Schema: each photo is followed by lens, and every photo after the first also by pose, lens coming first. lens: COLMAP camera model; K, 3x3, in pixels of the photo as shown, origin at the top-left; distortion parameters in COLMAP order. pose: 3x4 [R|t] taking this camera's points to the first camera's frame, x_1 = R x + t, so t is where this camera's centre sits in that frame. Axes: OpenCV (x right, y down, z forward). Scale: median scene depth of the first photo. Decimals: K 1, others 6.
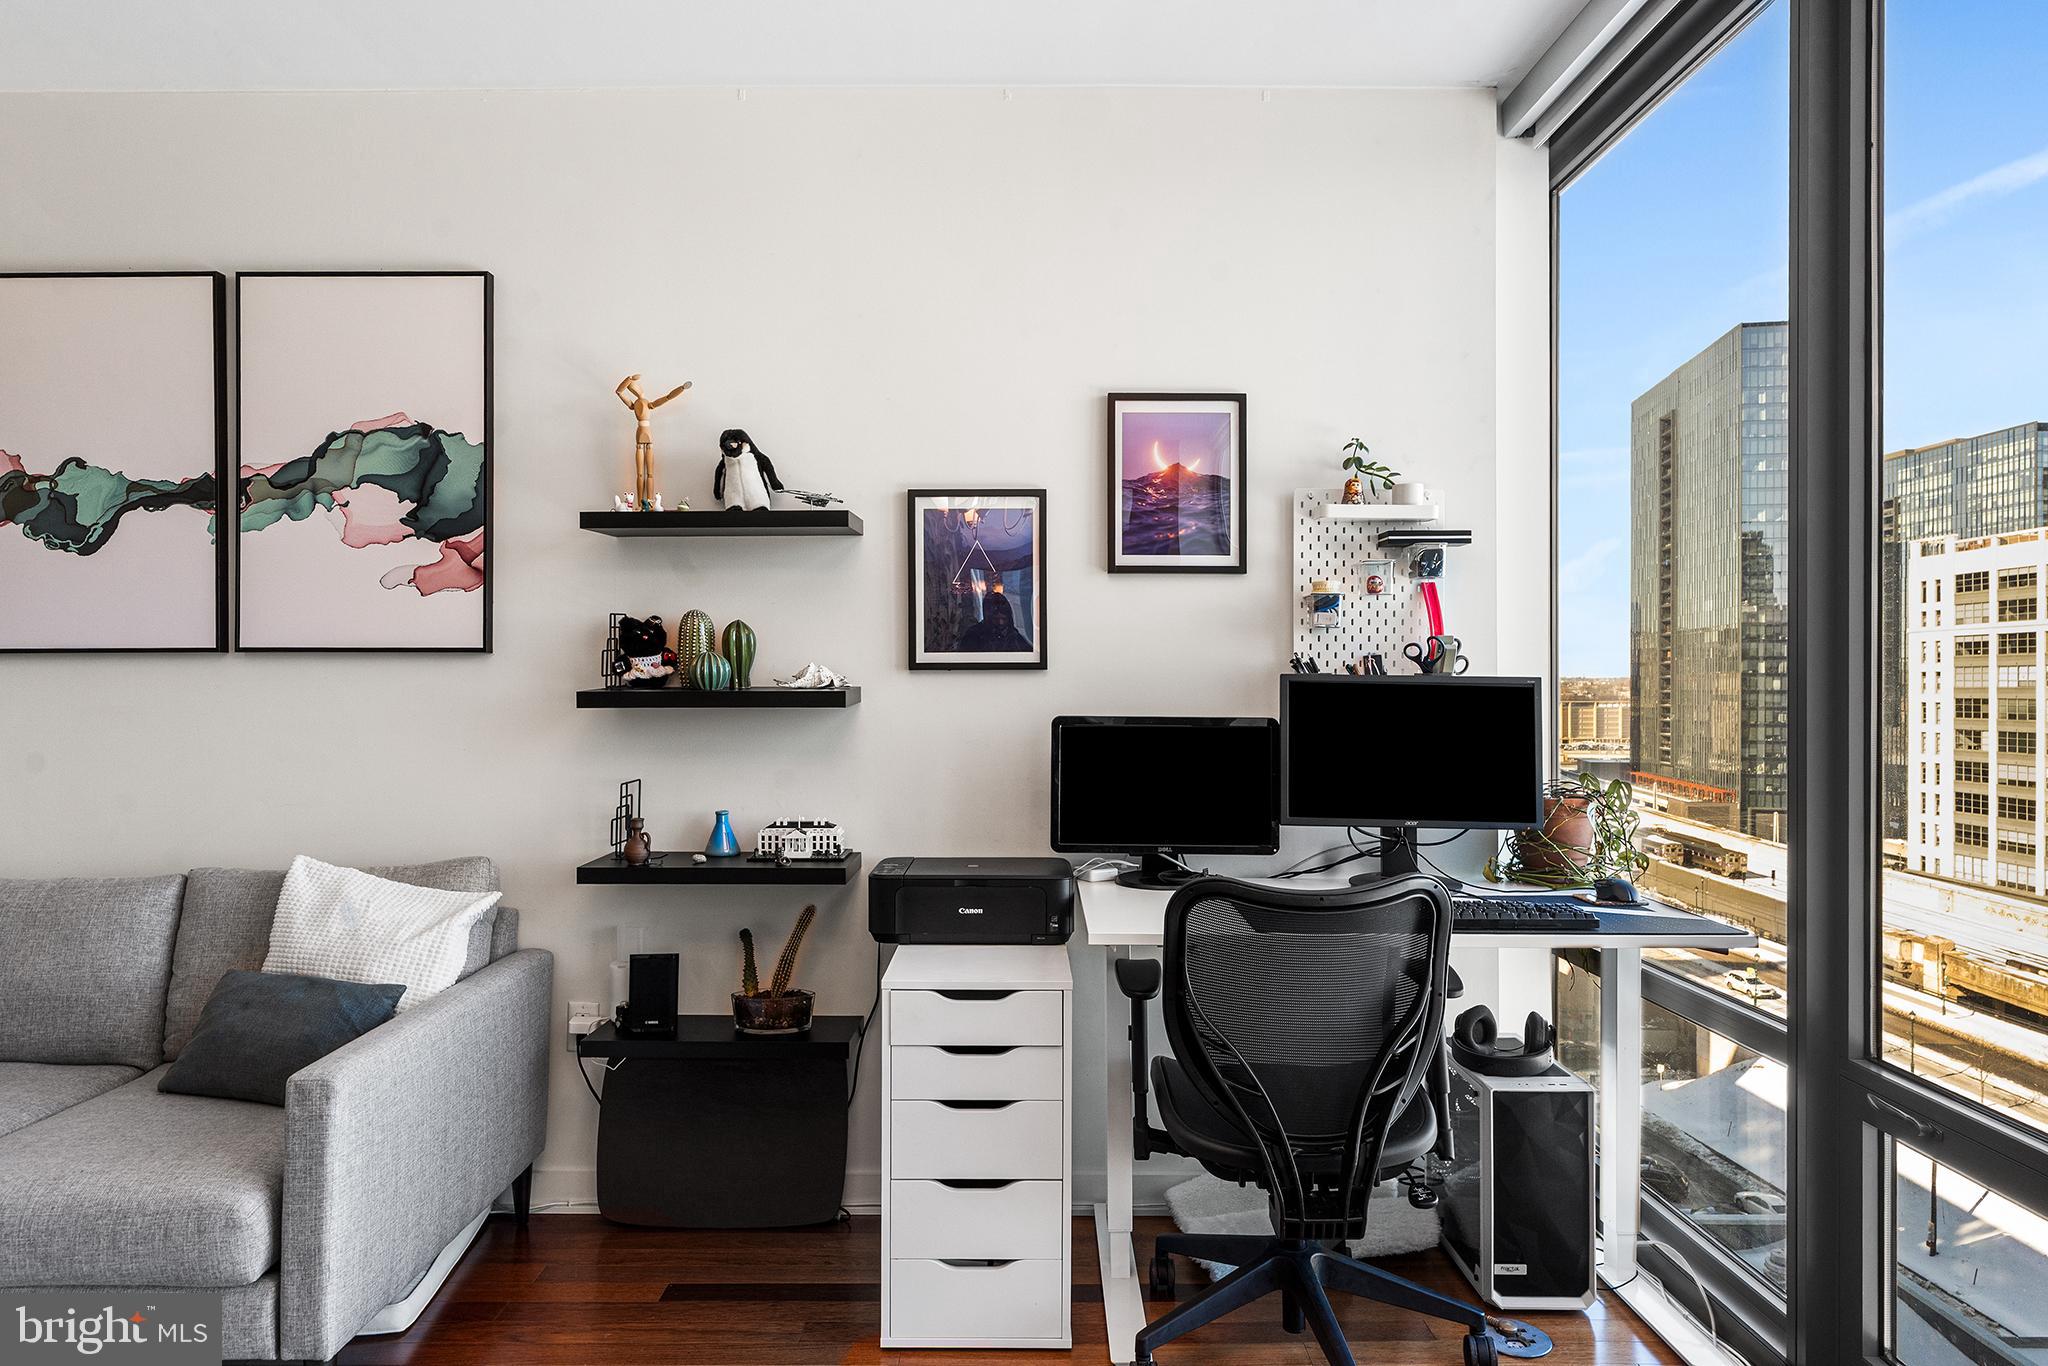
lens RADIAL K [[1167.8, 0, 991.1], [0, 1167.8, 695.1], [0, 0, 1]] dist [-0.012653, 0.000303]
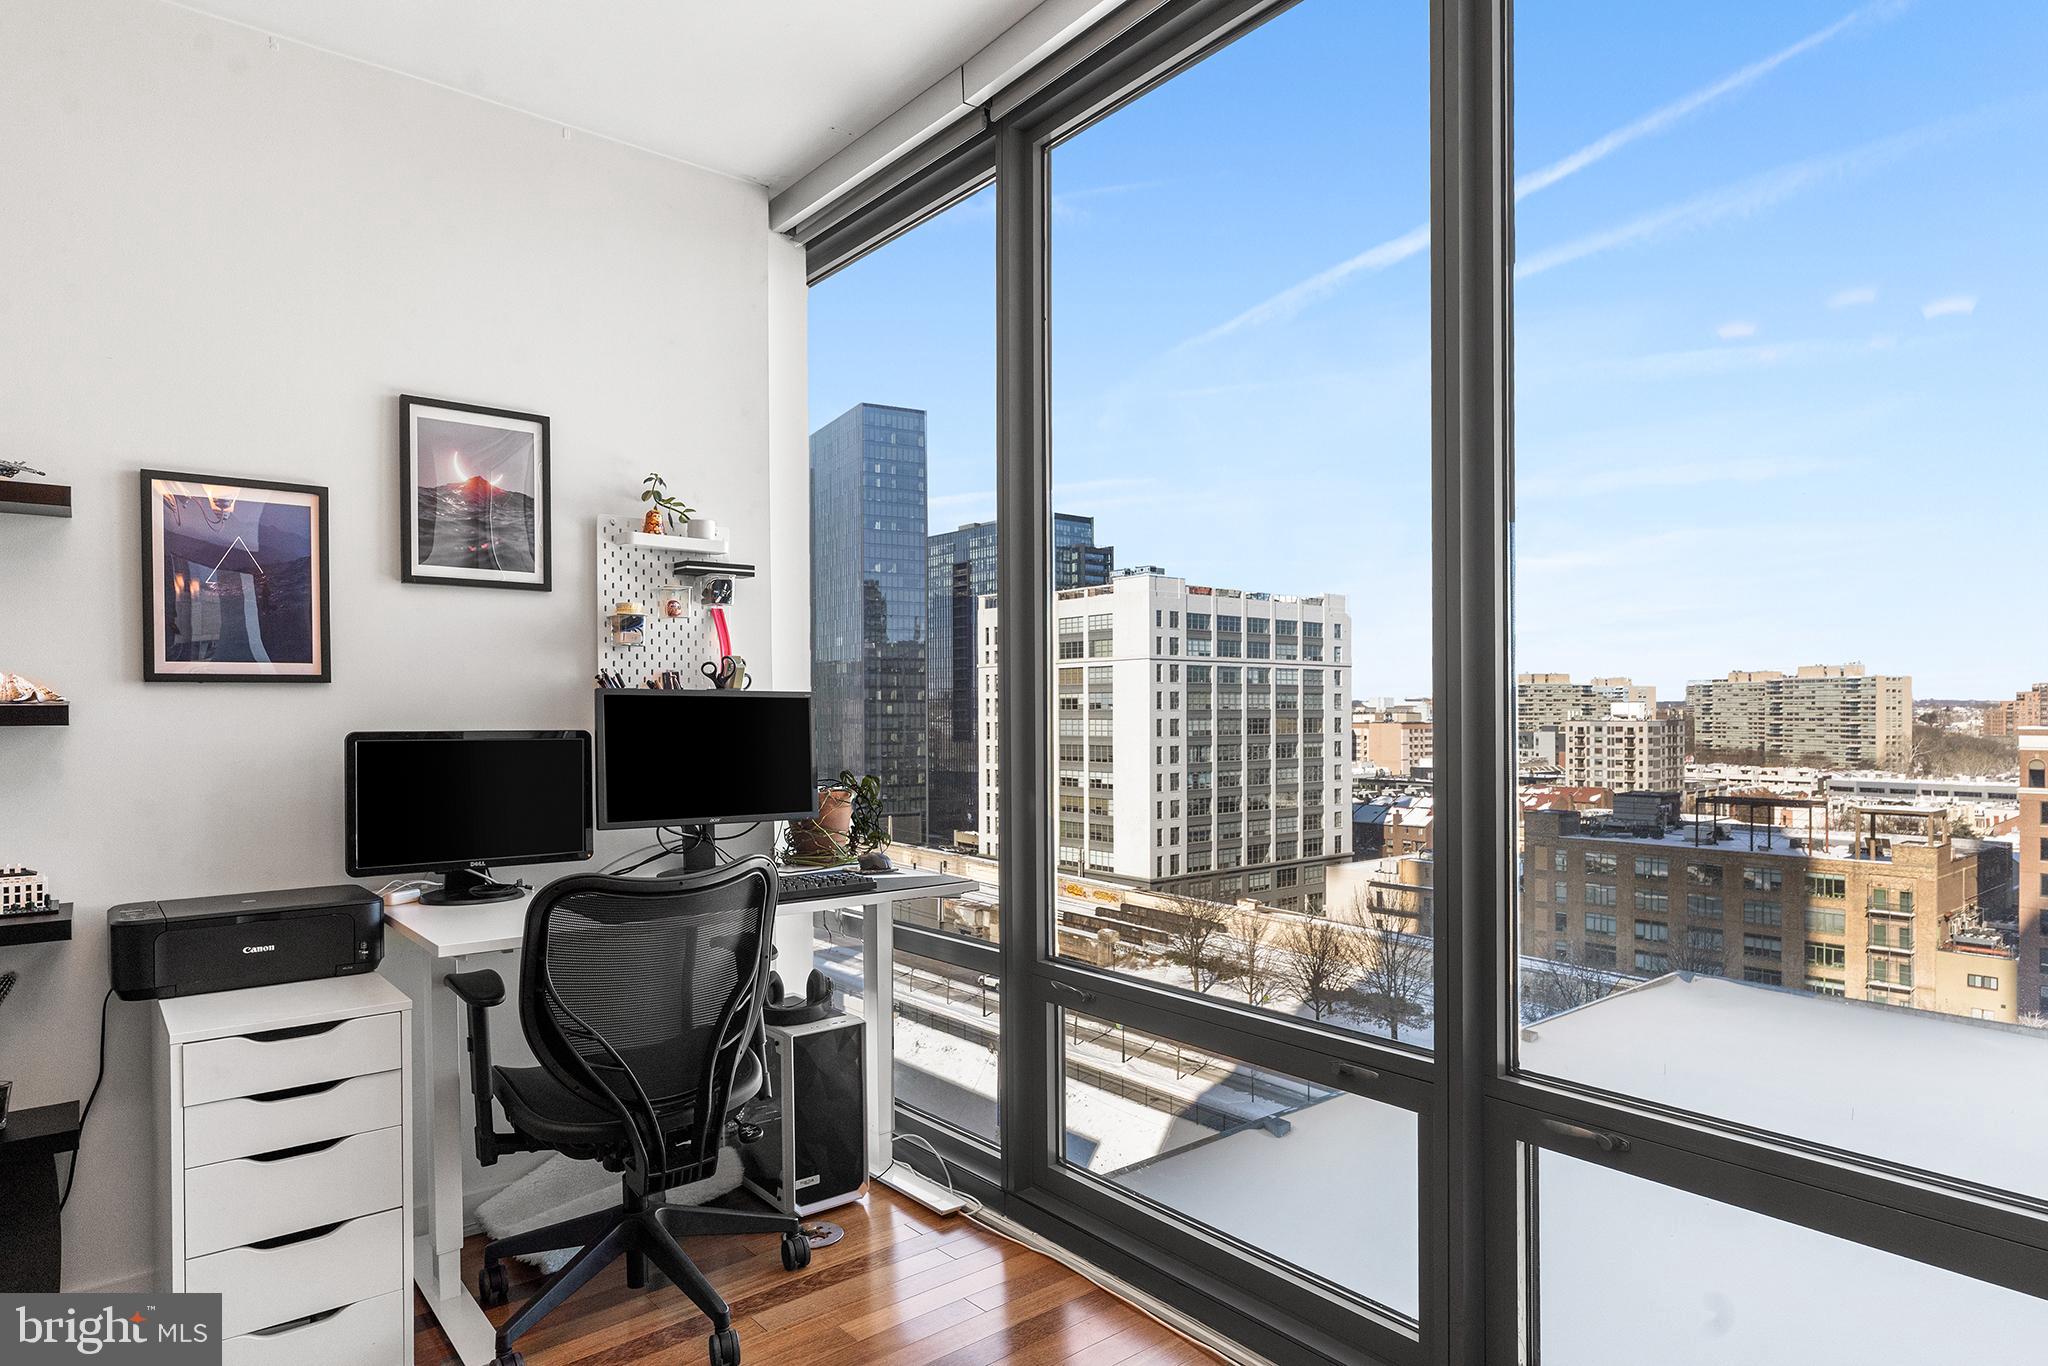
lens RADIAL K [[1167.8, 0, 996.7], [0, 1167.8, 728.5], [0, 0, 1]] dist [-0.012653, 0.000303]
pose [[0.773456, -0.014026, 0.633695, -0.136494], [0.010096, 0.999901, 0.009808, 0.011566], [-0.633769, -0.001189, 0.773521, -0.050221]]
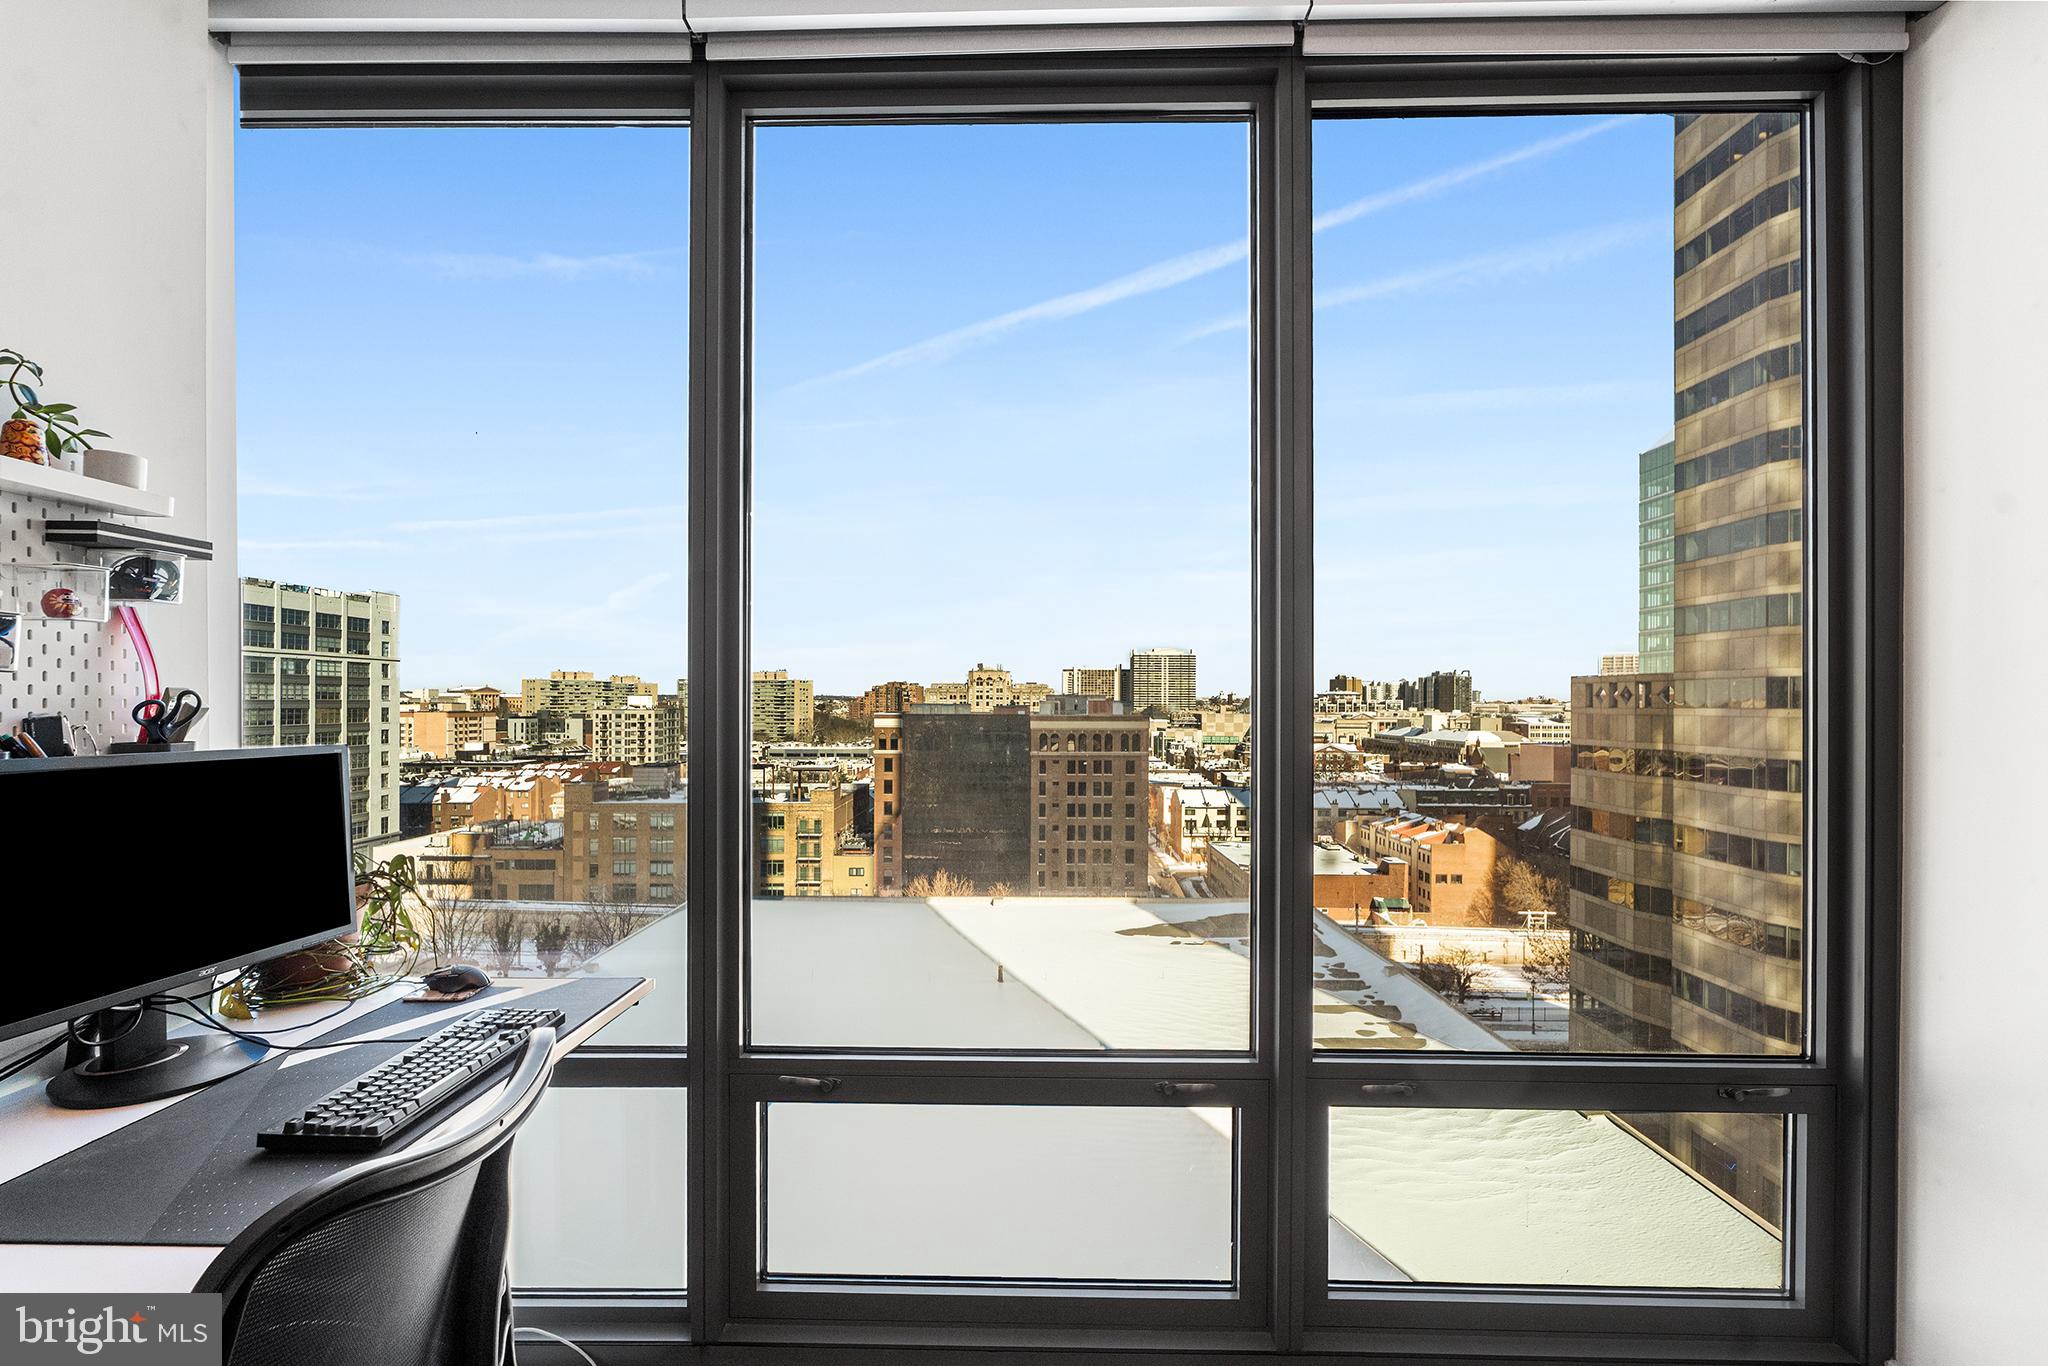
lens RADIAL K [[928.7, 0, 1026.2], [0, 928.7, 700.7], [0, 0, 1]] dist [-0.008014, 0.001303]
pose [[-0.010120, -0.001708, 0.999947, -0.161737], [0.007022, 0.999974, 0.001779, -0.040387], [-0.999924, 0.007040, -0.010108, 0.492900]]
